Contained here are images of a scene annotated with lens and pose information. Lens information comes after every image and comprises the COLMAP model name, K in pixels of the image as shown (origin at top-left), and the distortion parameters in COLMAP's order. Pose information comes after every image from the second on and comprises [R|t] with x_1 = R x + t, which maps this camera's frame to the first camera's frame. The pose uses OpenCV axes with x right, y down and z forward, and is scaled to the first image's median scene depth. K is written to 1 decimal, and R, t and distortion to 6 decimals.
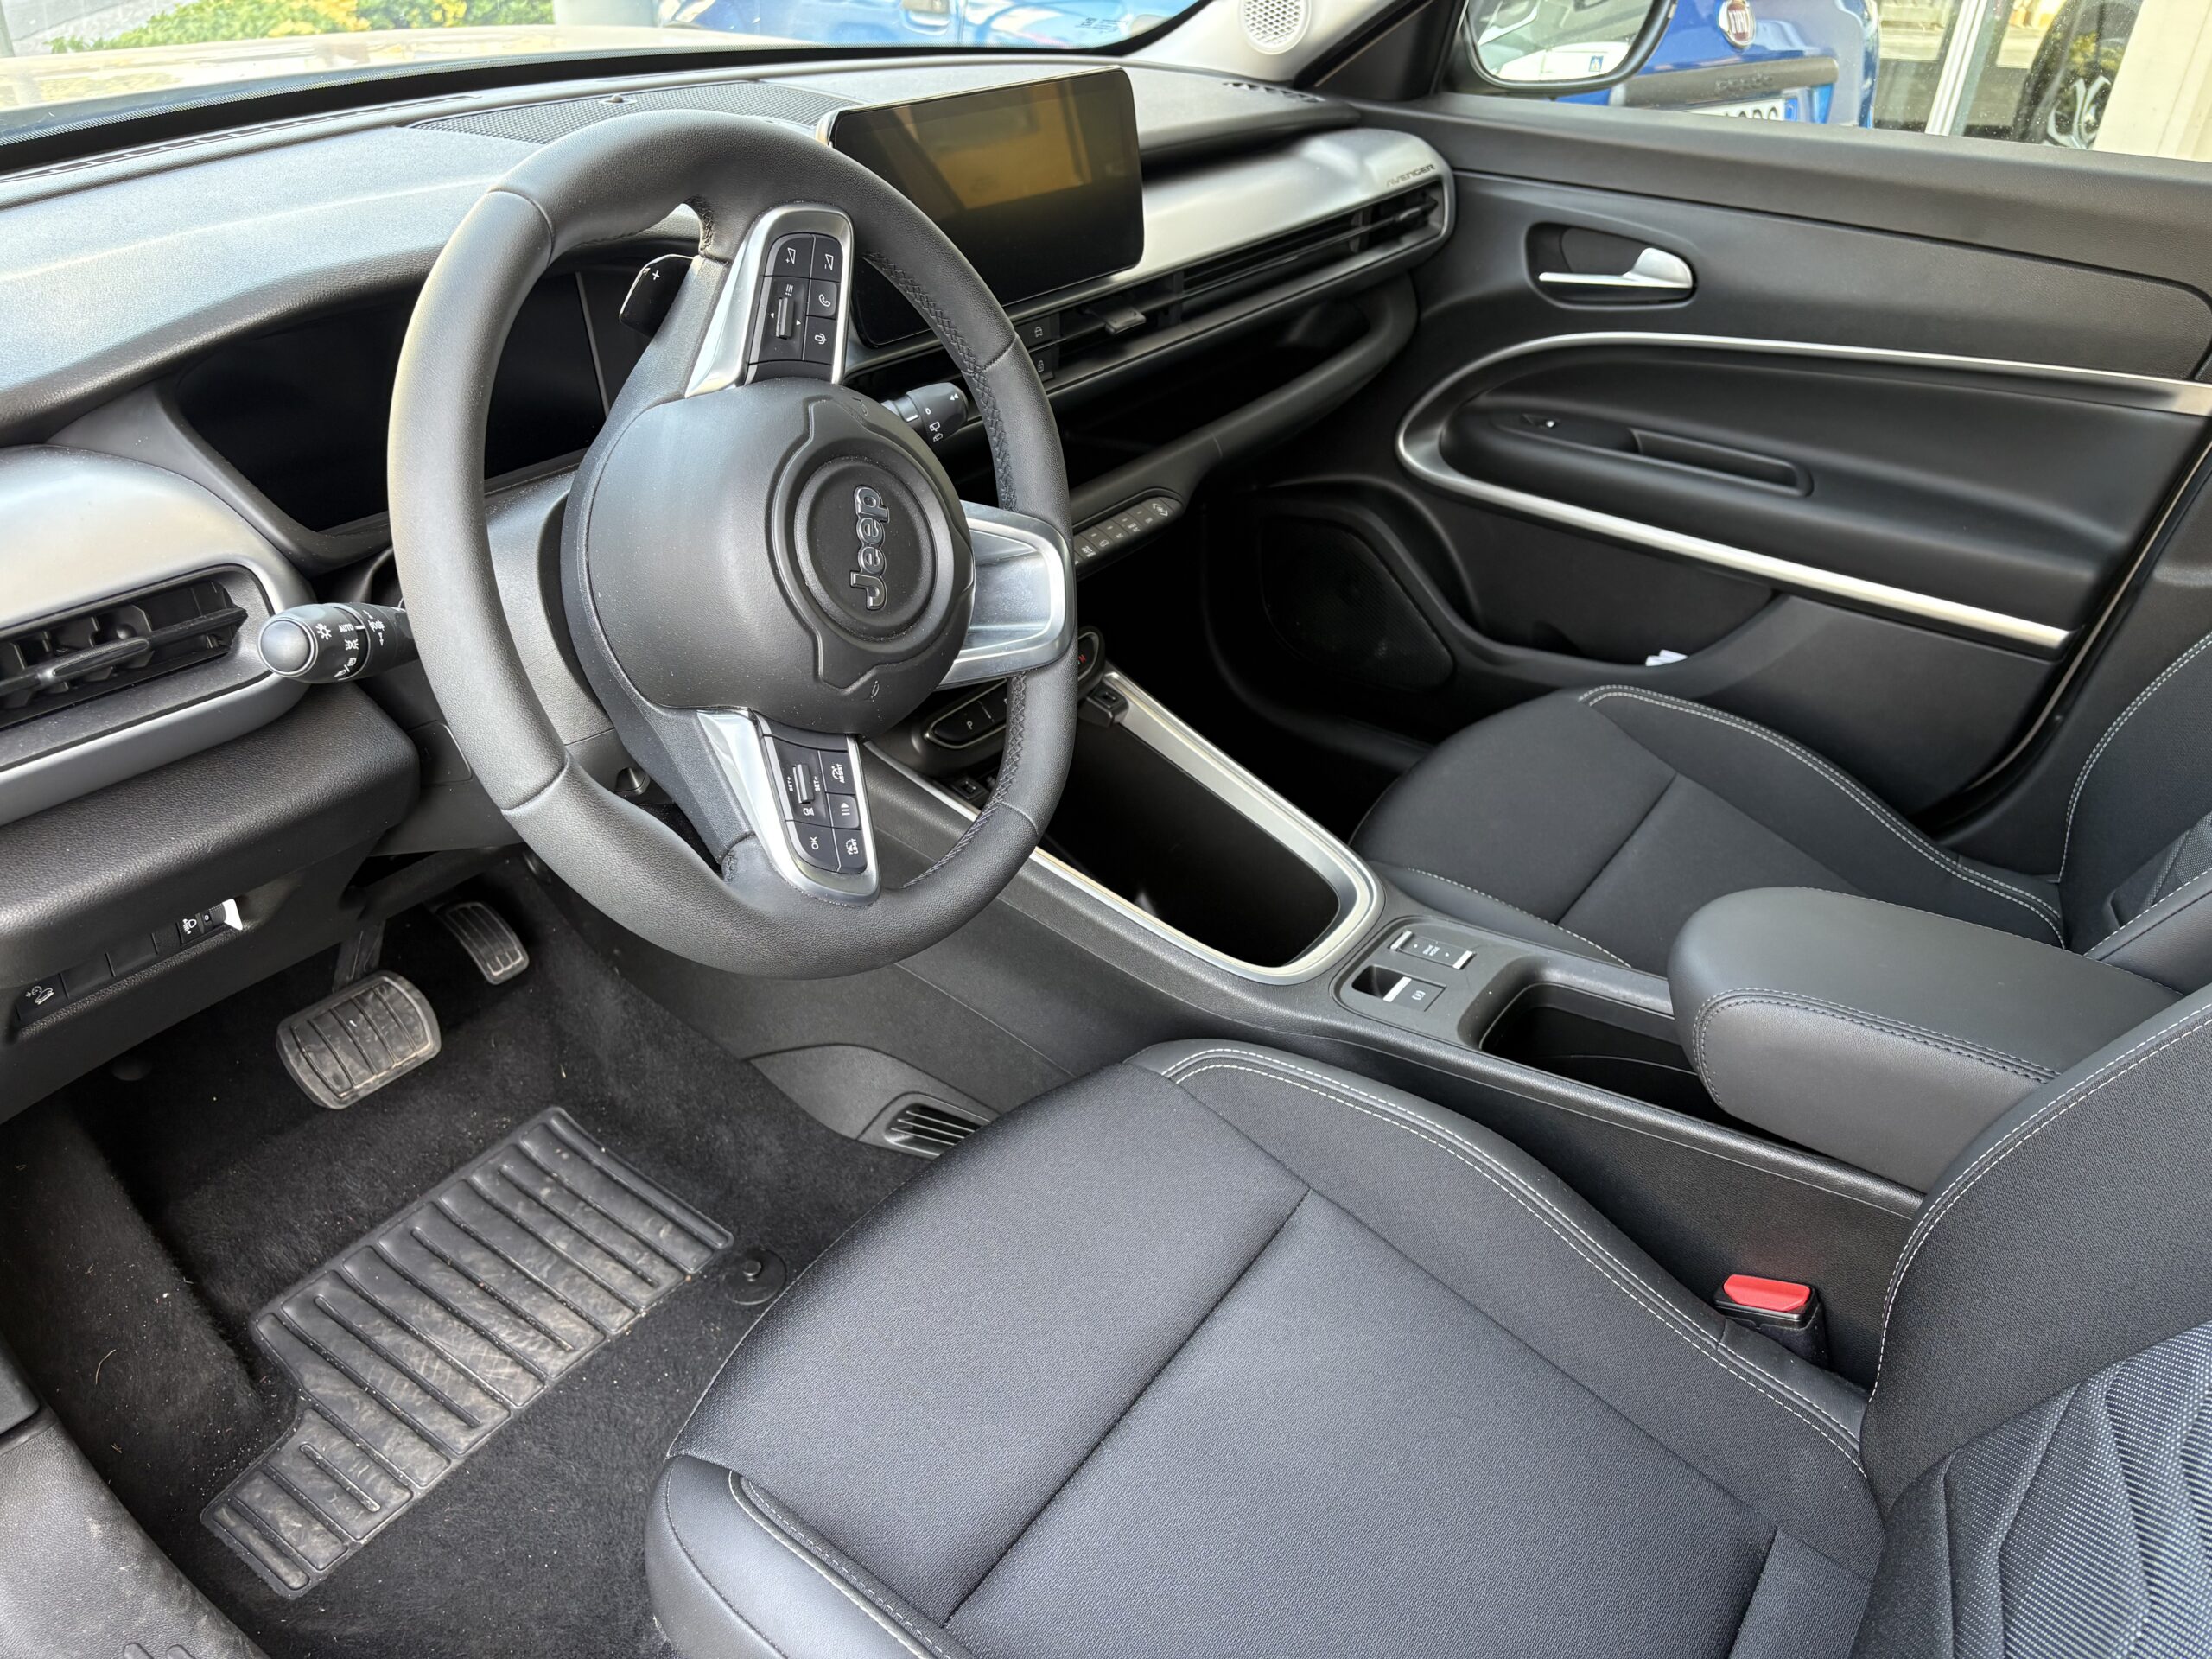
lens RADIAL K [[1649.2, 0, 1106.0], [0, 1649.2, 829.5], [0, 0, 1]] dist [0.066762, 0.001213]
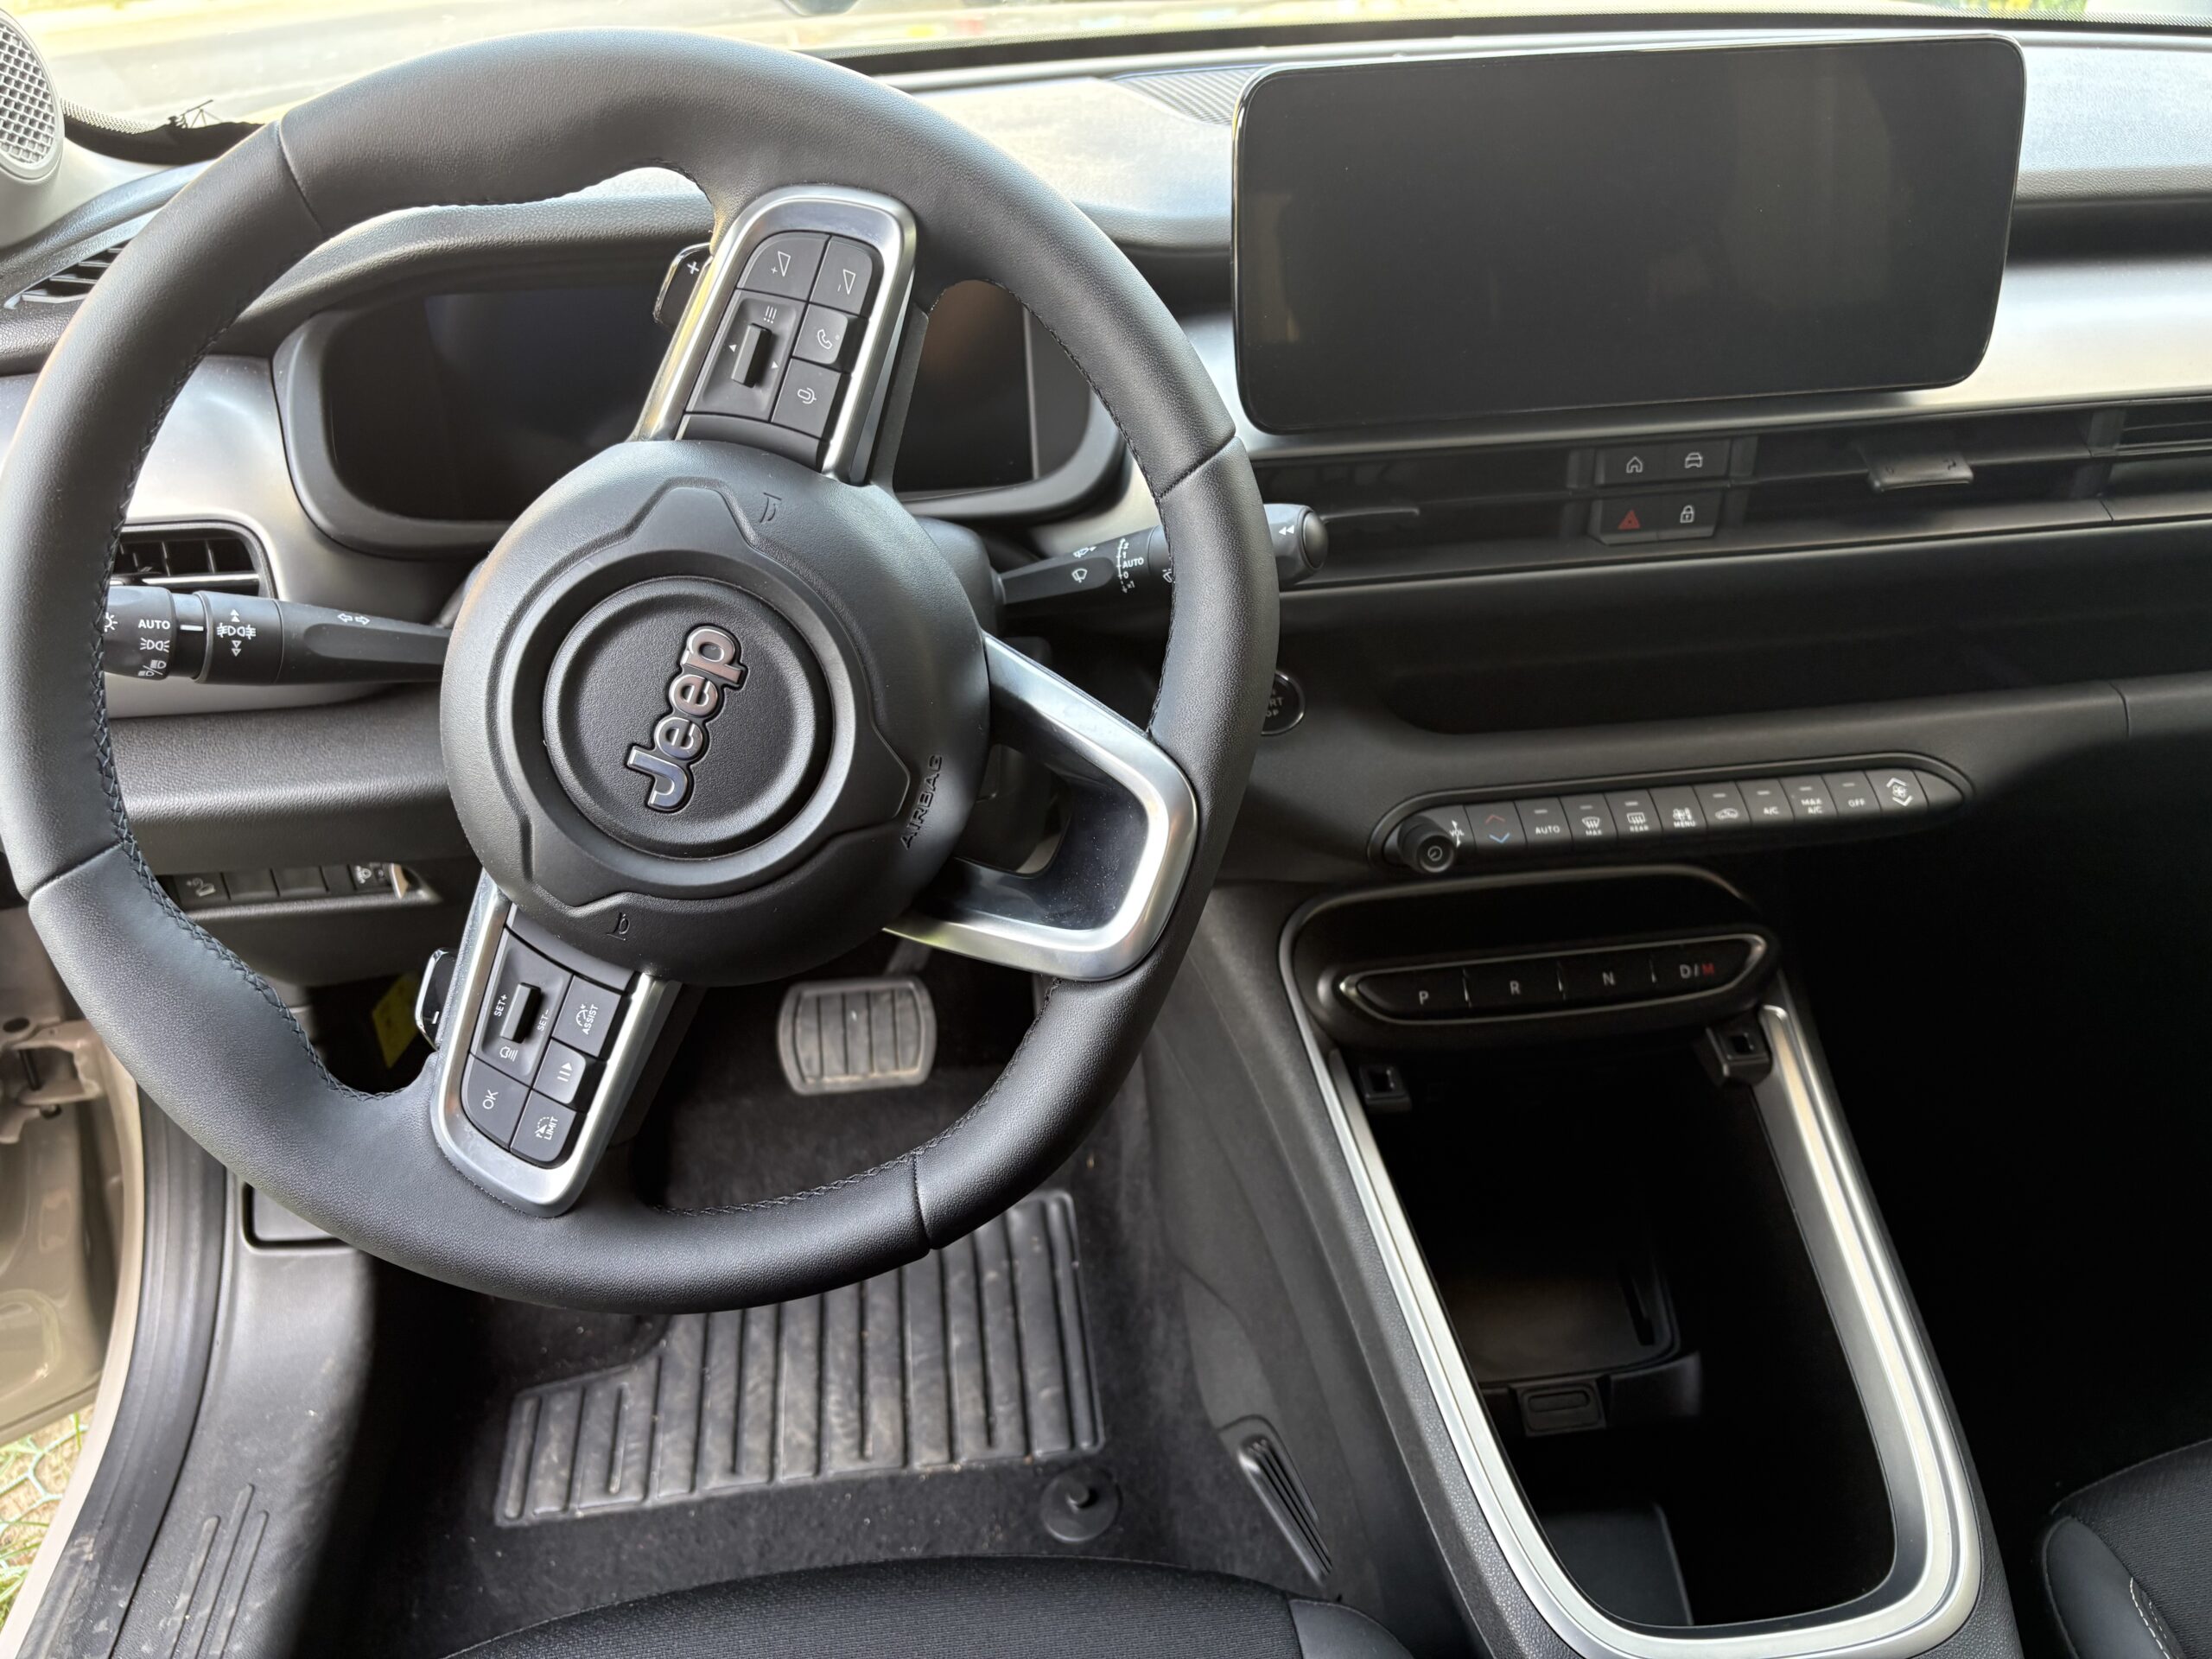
lens RADIAL K [[1709.7, 0, 1106.0], [0, 1709.7, 829.5], [0, 0, 1]] dist [0.013219, 0.002320]
pose [[0.669892, 0.348090, -0.655803, 0.247660], [-0.350181, 0.926999, 0.134332, -0.165210], [0.654689, 0.139662, 0.742884, 0.371193]]
